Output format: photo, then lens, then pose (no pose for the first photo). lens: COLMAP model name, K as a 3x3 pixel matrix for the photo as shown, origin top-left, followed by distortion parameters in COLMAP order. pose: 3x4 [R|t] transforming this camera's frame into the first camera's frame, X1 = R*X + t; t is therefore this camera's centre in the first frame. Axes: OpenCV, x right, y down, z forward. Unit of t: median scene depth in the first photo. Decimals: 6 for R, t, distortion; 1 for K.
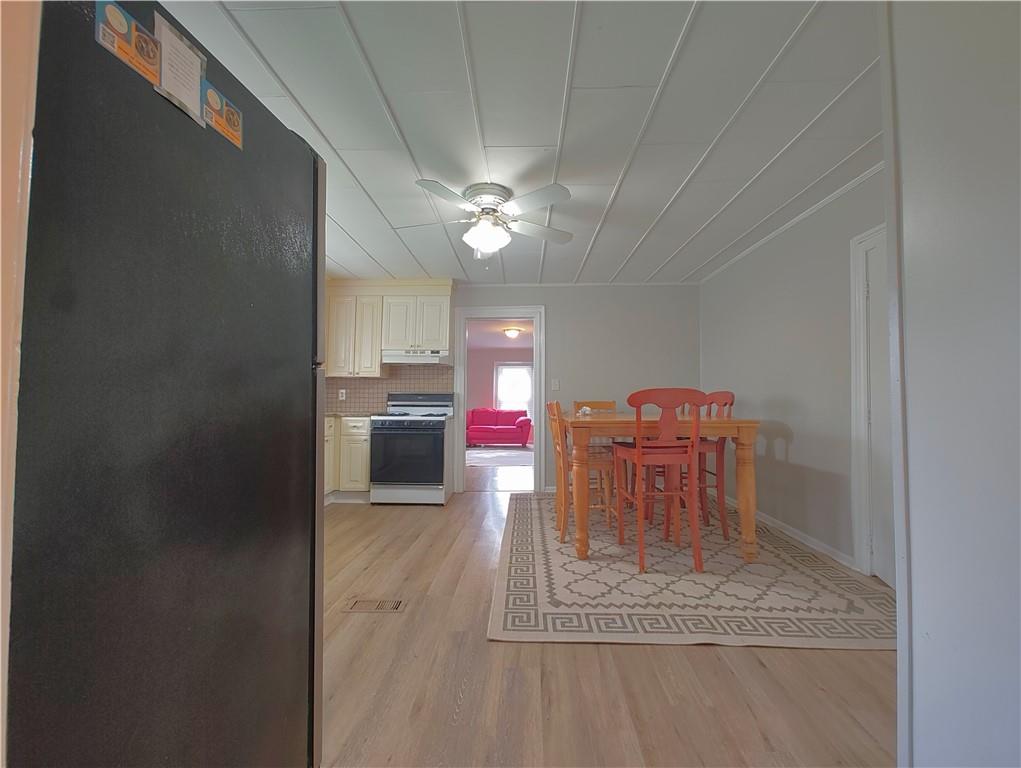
lens RADIAL K [[420.9, 0, 504.0], [0, 420.9, 385.7], [0, 0, 1]] dist [0.001193, -0.007534]
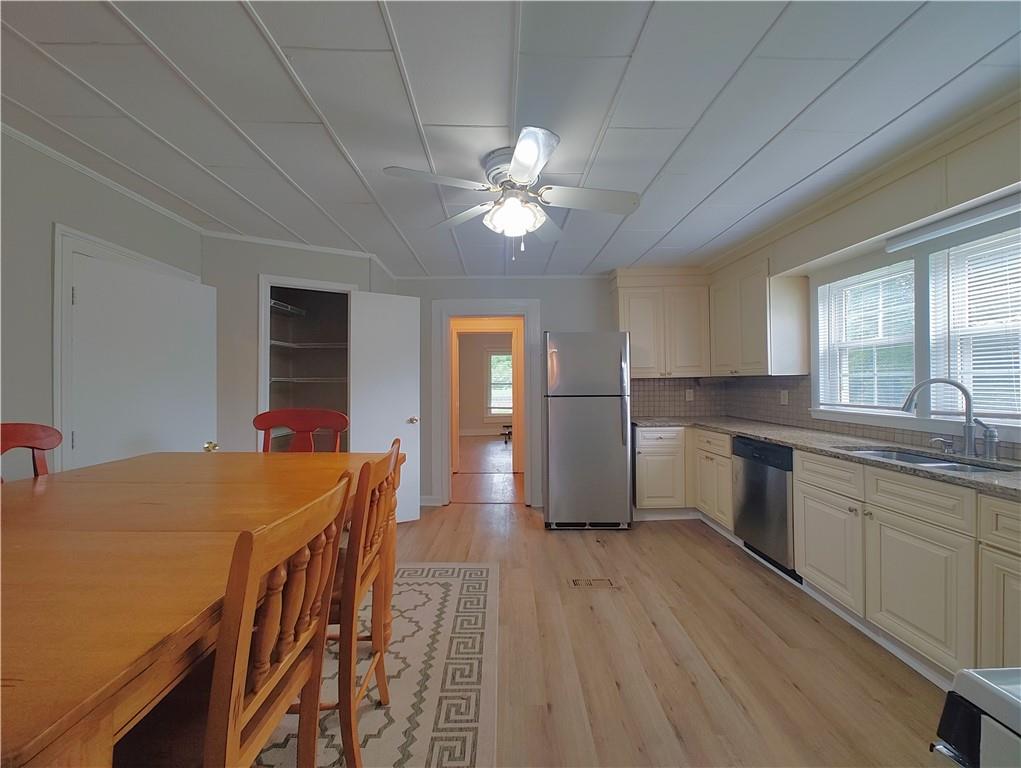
lens RADIAL K [[421.5, 0, 529.3], [0, 421.5, 381.7], [0, 0, 1]] dist [-0.000704, -0.000117]
pose [[-0.993883, -0.001768, -0.110425, 0.015889], [0.001735, 0.999499, -0.031618, -0.024610], [0.110426, -0.031616, -0.993381, 1.827751]]
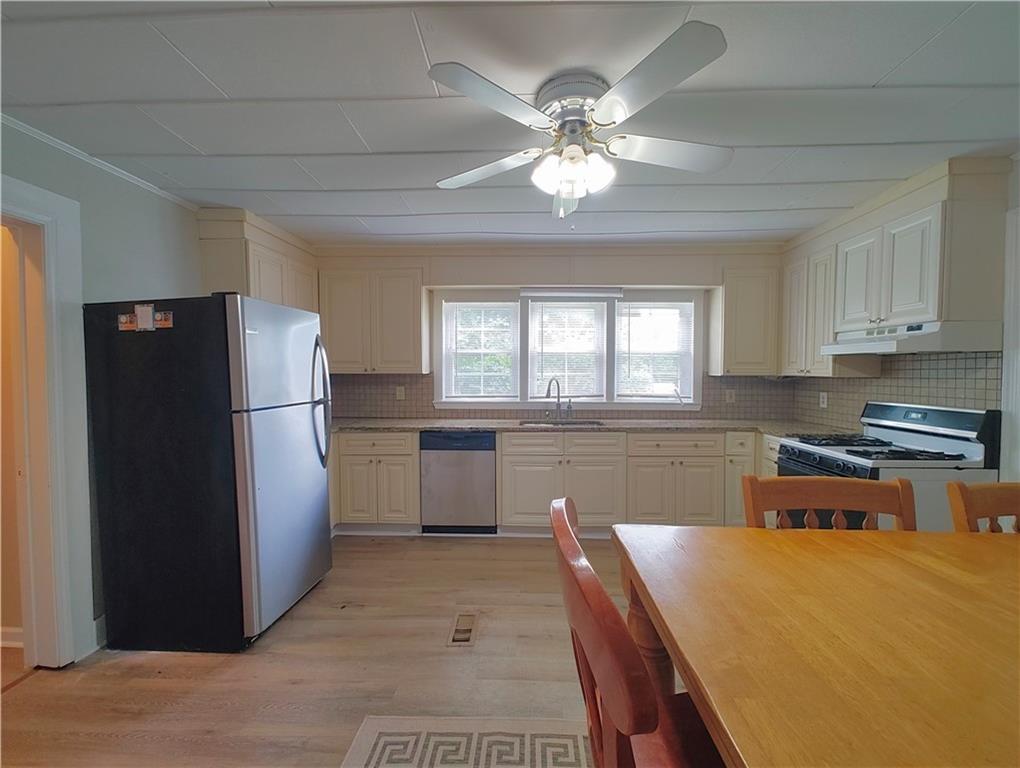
lens RADIAL K [[420.4, 0, 503.5], [0, 420.4, 385.7], [0, 0, 1]] dist [0.001193, -0.007534]
pose [[0.008220, 0.025832, -0.999632, 0.571979], [0.032442, 0.999133, 0.026086, -0.070884], [0.999440, -0.032644, 0.007375, 0.907143]]
